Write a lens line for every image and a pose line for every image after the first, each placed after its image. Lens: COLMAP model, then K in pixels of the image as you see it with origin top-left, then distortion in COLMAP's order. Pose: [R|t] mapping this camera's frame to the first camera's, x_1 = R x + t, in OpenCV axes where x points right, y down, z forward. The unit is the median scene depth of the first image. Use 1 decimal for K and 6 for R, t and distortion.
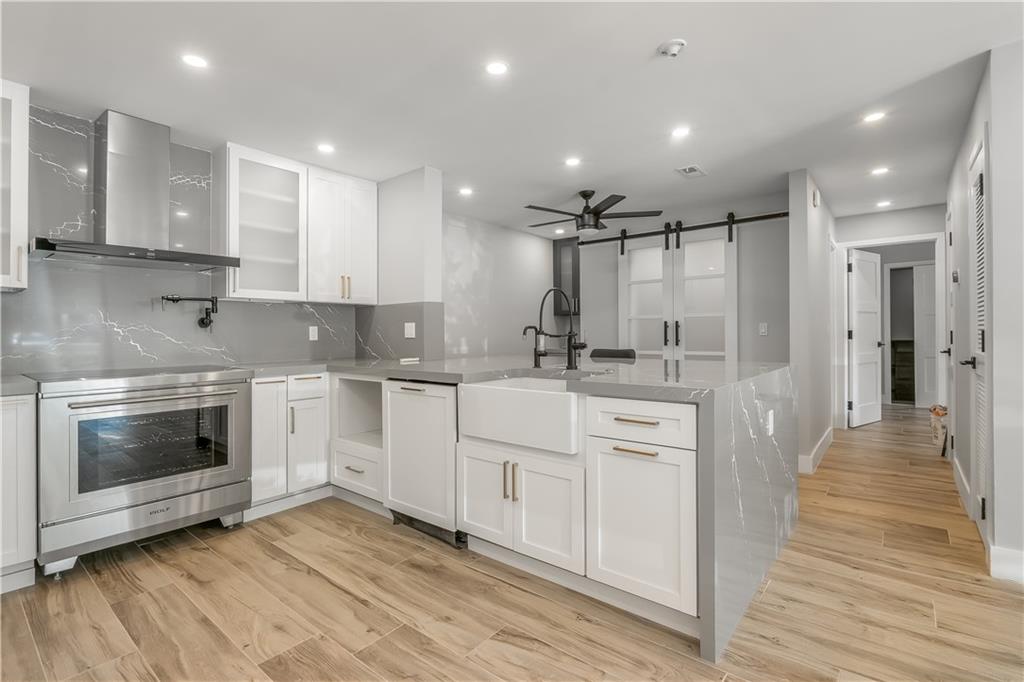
lens RADIAL K [[481.8, 0, 512.7], [0, 481.8, 324.8], [0, 0, 1]] dist [-0.002651, -0.000285]
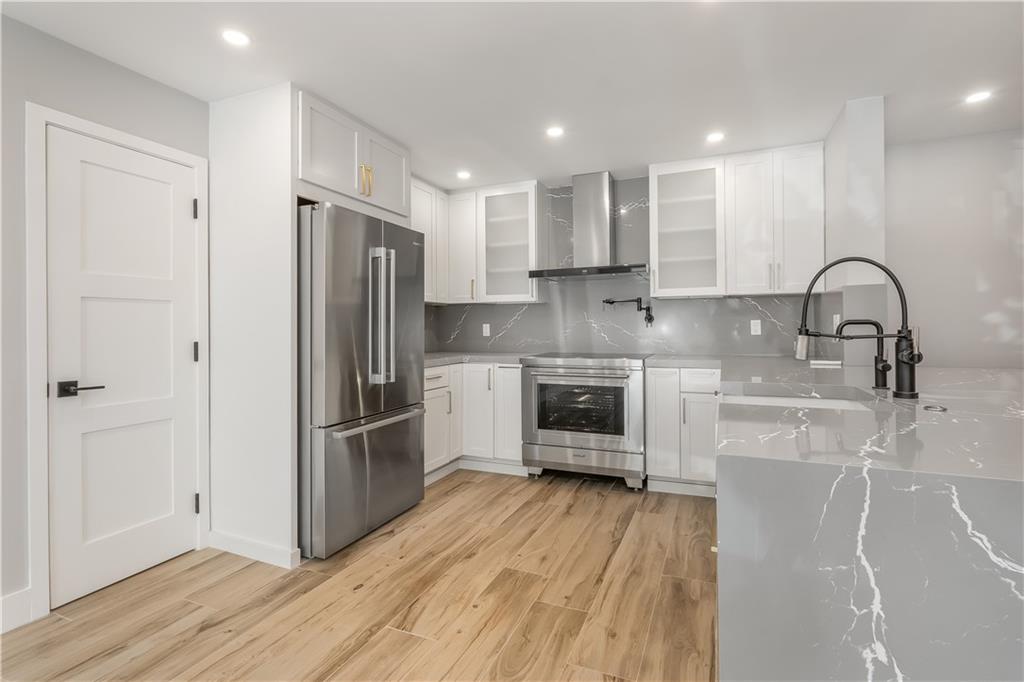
lens RADIAL K [[481.8, 0, 512.7], [0, 481.8, 324.8], [0, 0, 1]] dist [-0.002651, -0.000285]
pose [[0.276585, -0.000391, -0.960989, 0.537764], [0.019930, 0.999787, 0.005329, -0.003492], [0.960783, -0.020627, 0.276534, 0.423818]]
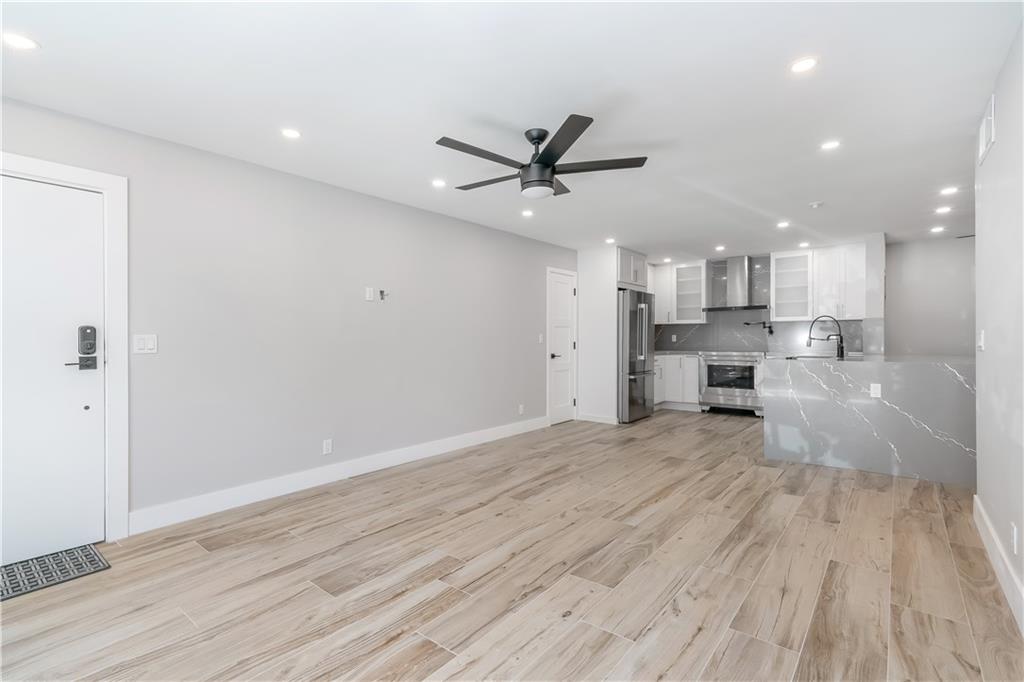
lens RADIAL K [[473.8, 0, 501.0], [0, 473.8, 340.7], [0, 0, 1]] dist [0.003167, 0.001518]
pose [[-0.015088, 0.012917, -0.999803, 2.024929], [0.020537, 0.999710, 0.012606, -0.024058], [0.999675, -0.020343, -0.015349, -0.296930]]
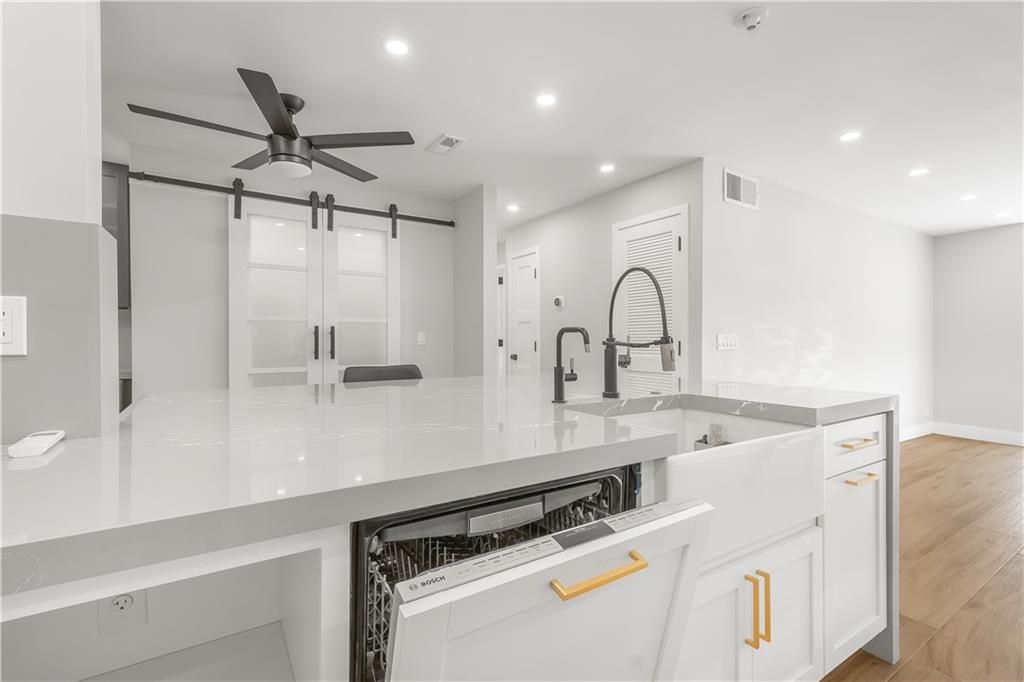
lens RADIAL K [[466.7, 0, 512.0], [0, 466.7, 341.0], [0, 0, 1]] dist [0.016567, 0.000106]
pose [[0.299367, 0.007769, 0.954107, -0.518104], [-0.018393, 0.999828, -0.002370, 0.022124], [-0.953961, -0.016839, 0.299458, 0.956583]]
